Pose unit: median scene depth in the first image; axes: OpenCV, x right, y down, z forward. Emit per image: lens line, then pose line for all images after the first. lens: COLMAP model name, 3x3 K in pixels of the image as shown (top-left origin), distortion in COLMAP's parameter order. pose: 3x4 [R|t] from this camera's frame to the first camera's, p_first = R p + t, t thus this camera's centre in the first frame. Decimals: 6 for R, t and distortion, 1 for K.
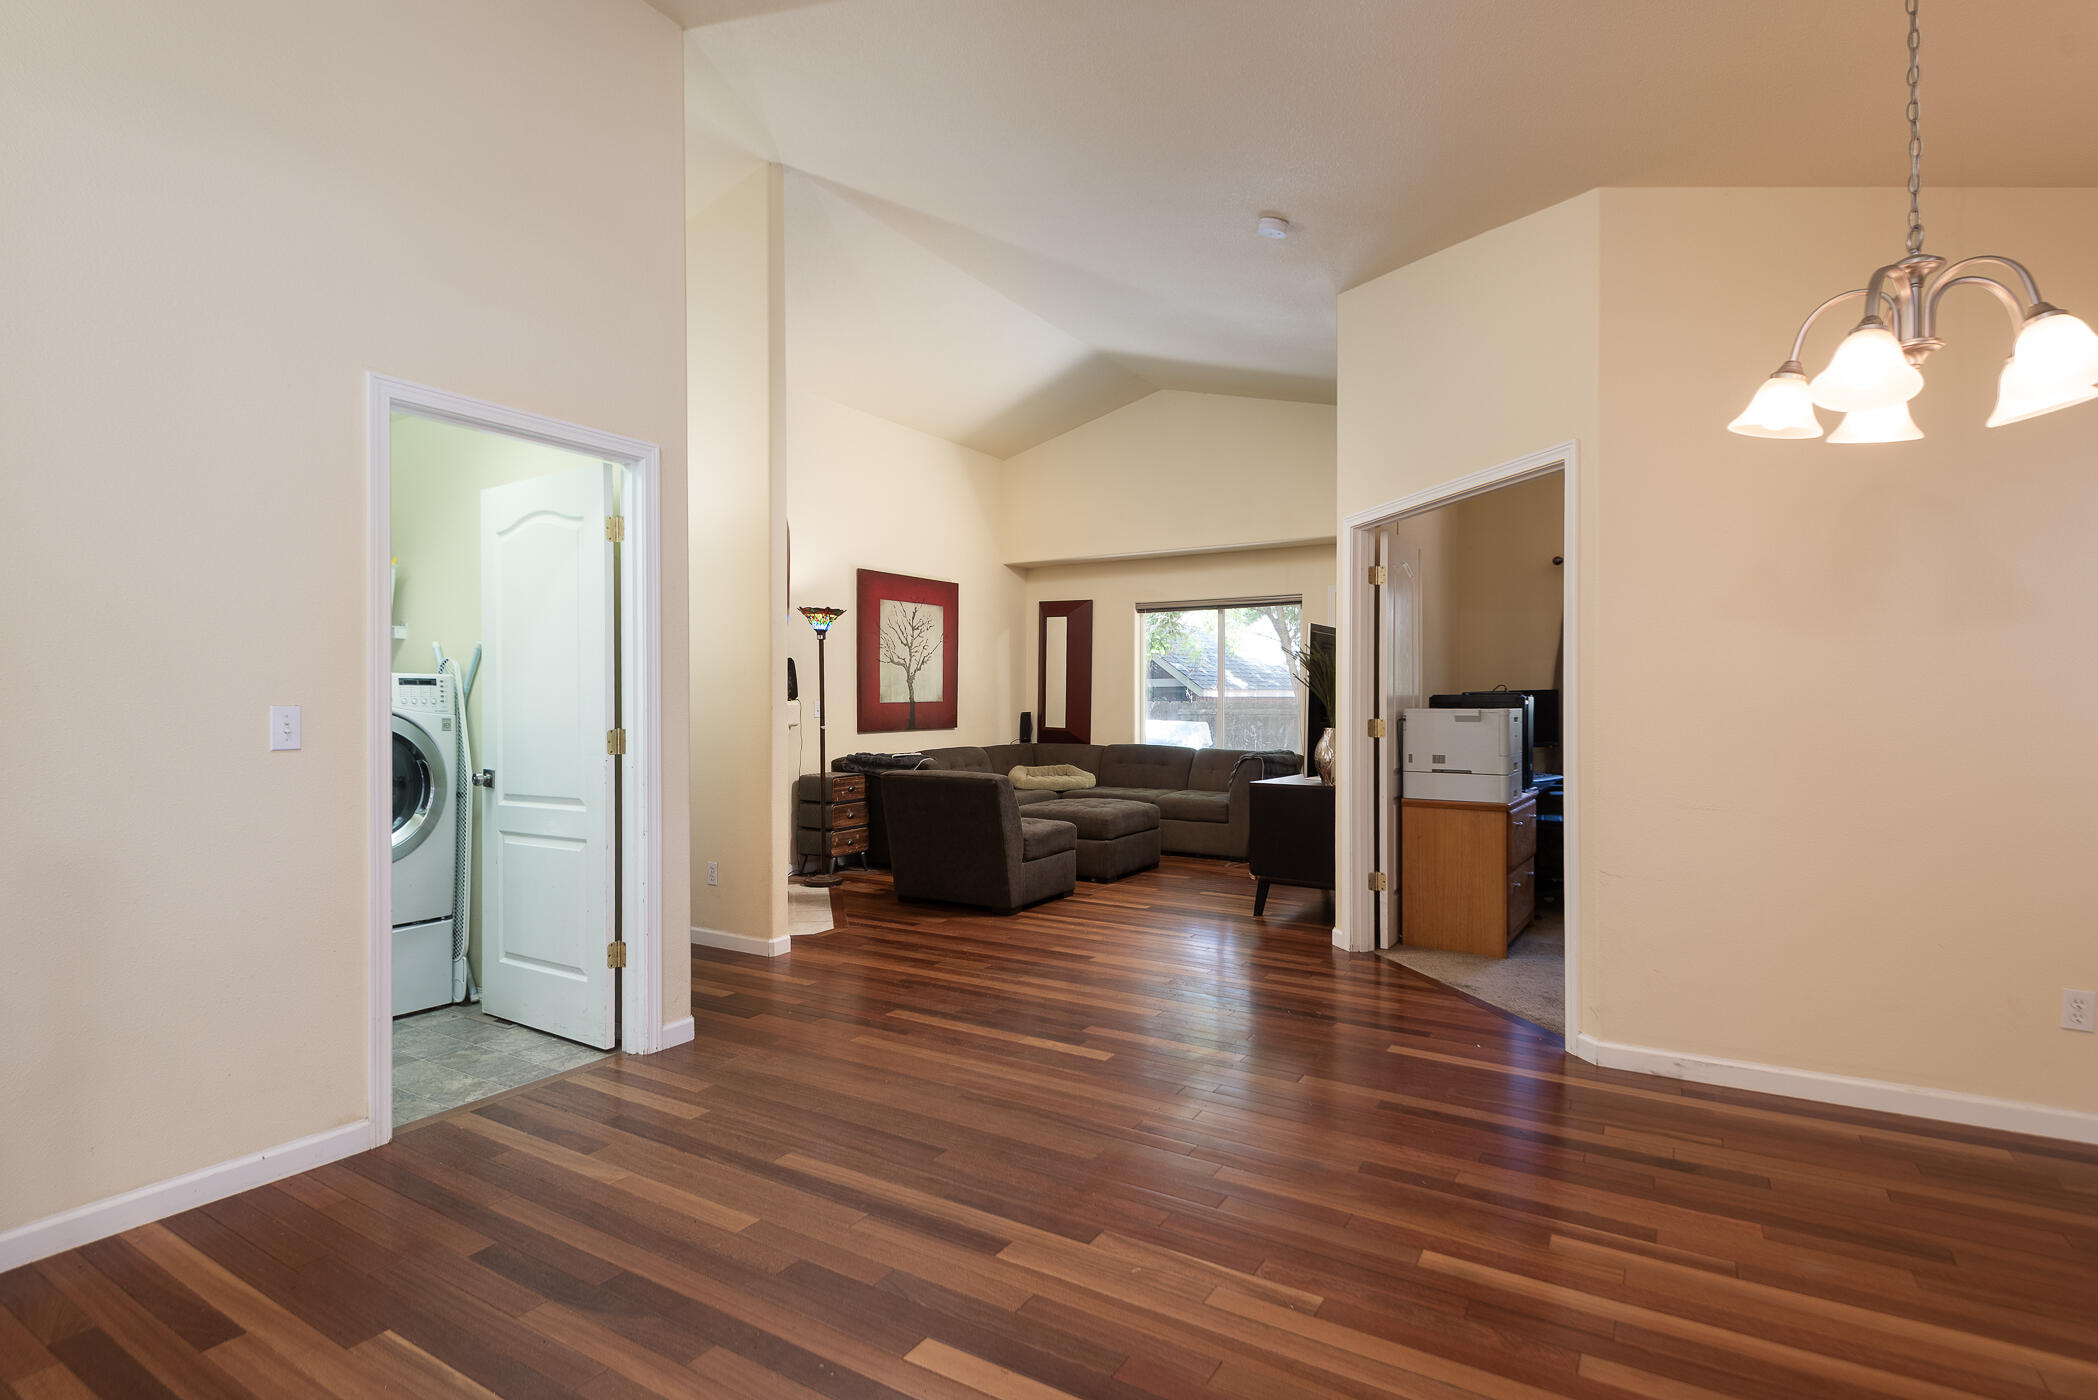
lens RADIAL K [[1018.4, 0, 1049.0], [0, 1018.4, 700.0], [0, 0, 1]] dist [-0.016787, -0.000414]
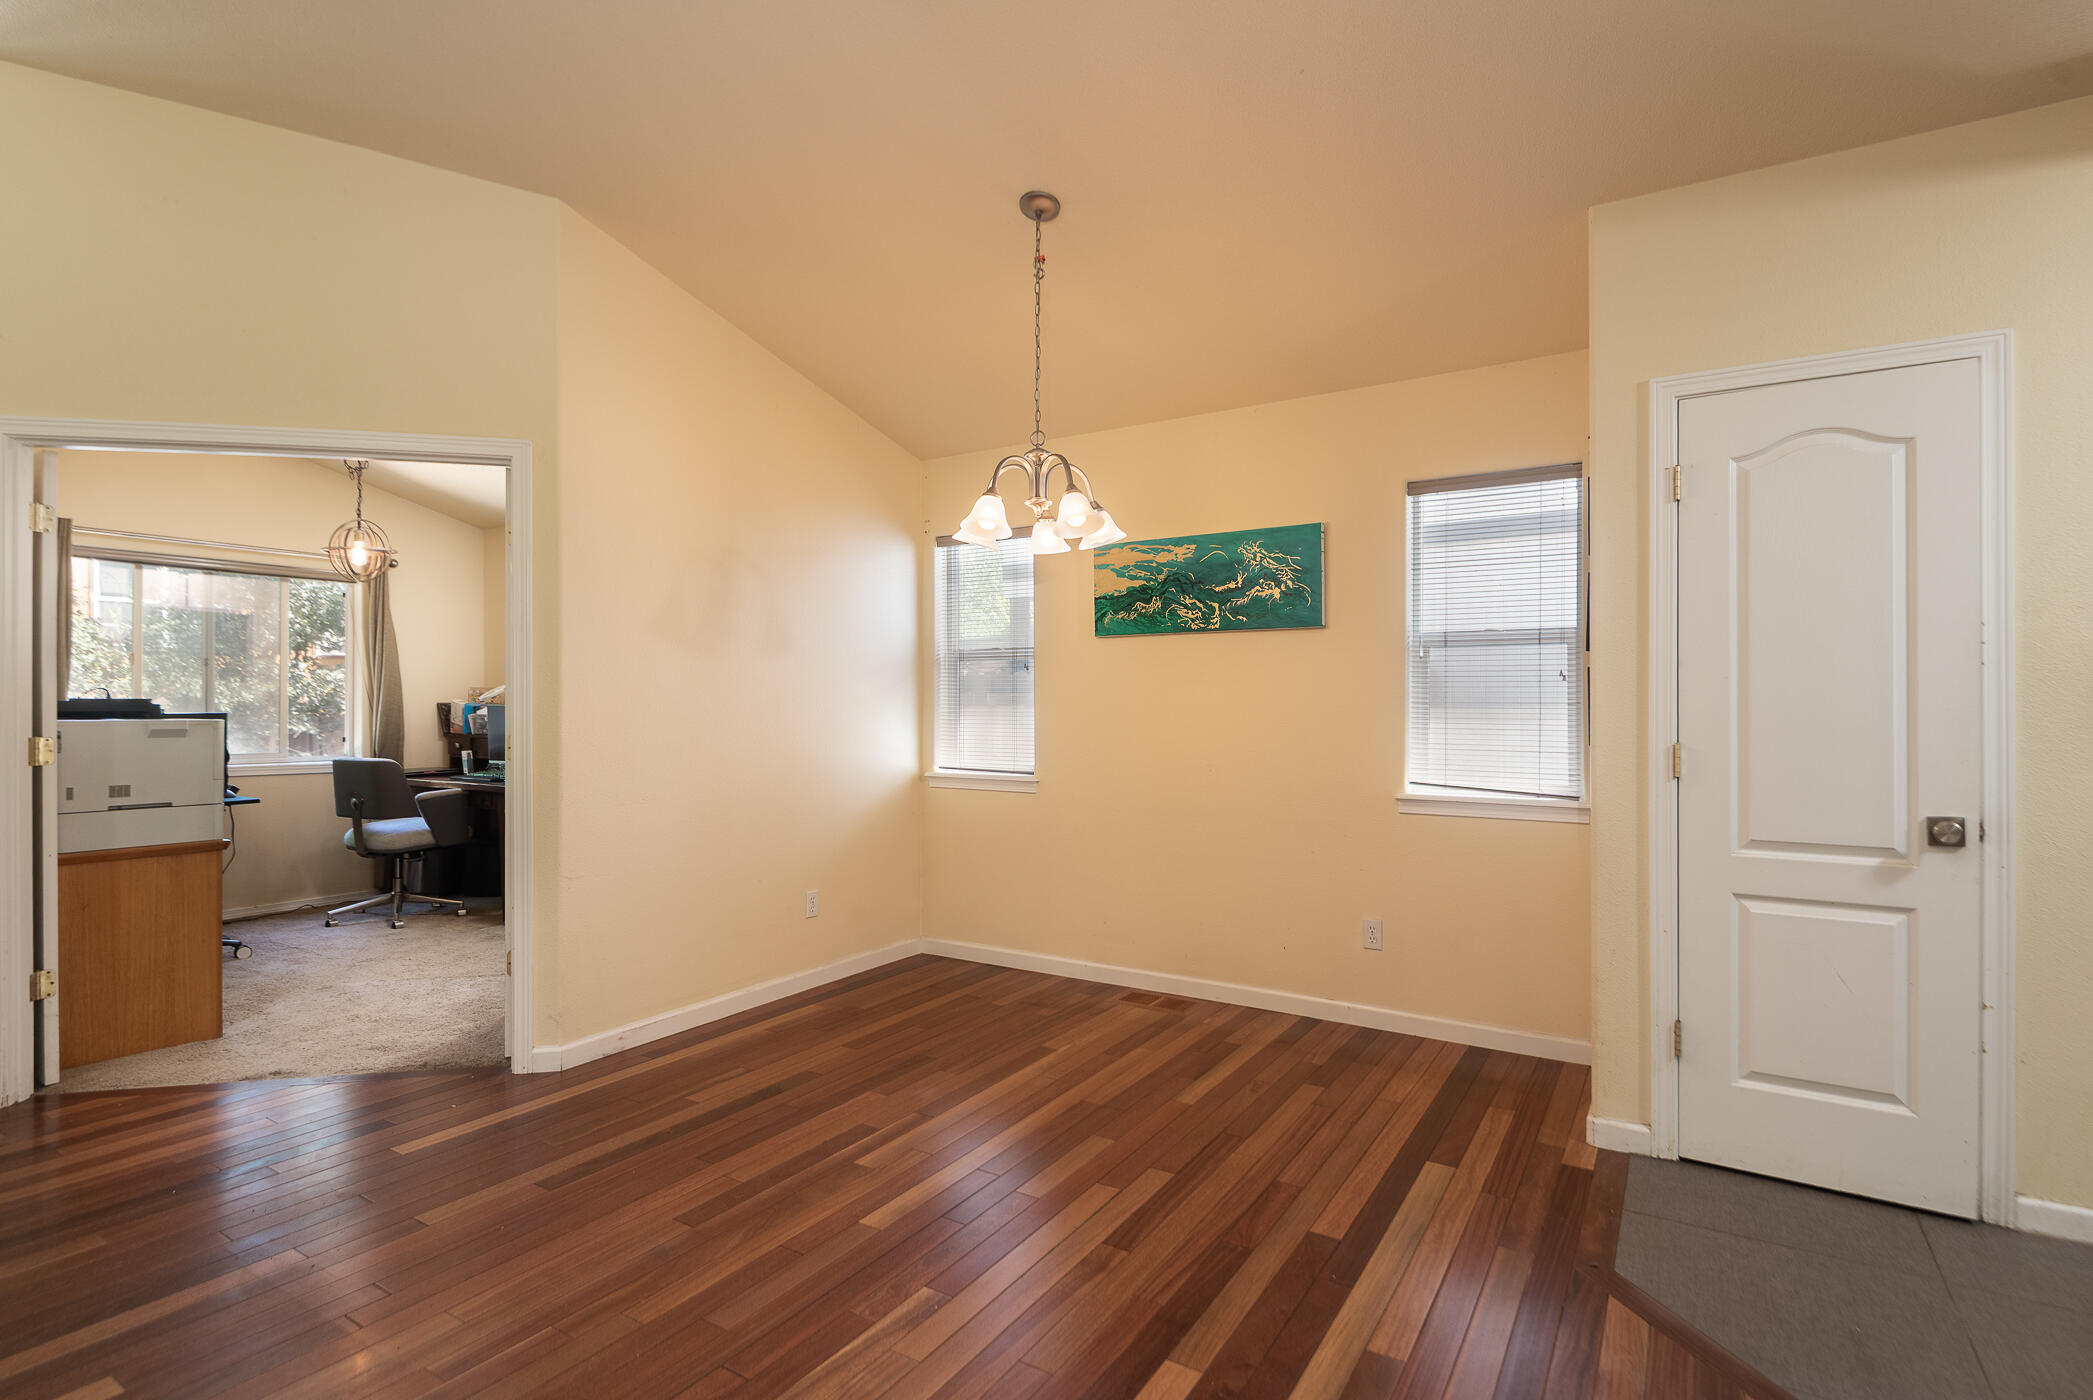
lens RADIAL K [[1016.0, 0, 1046.5], [0, 1016.0, 700.0], [0, 0, 1]] dist [-0.016787, -0.000414]
pose [[0.030730, -0.008306, 0.999493, -0.458473], [0.003833, 0.999959, 0.008192, -0.014331], [-0.999520, 0.003580, 0.030761, 0.499579]]
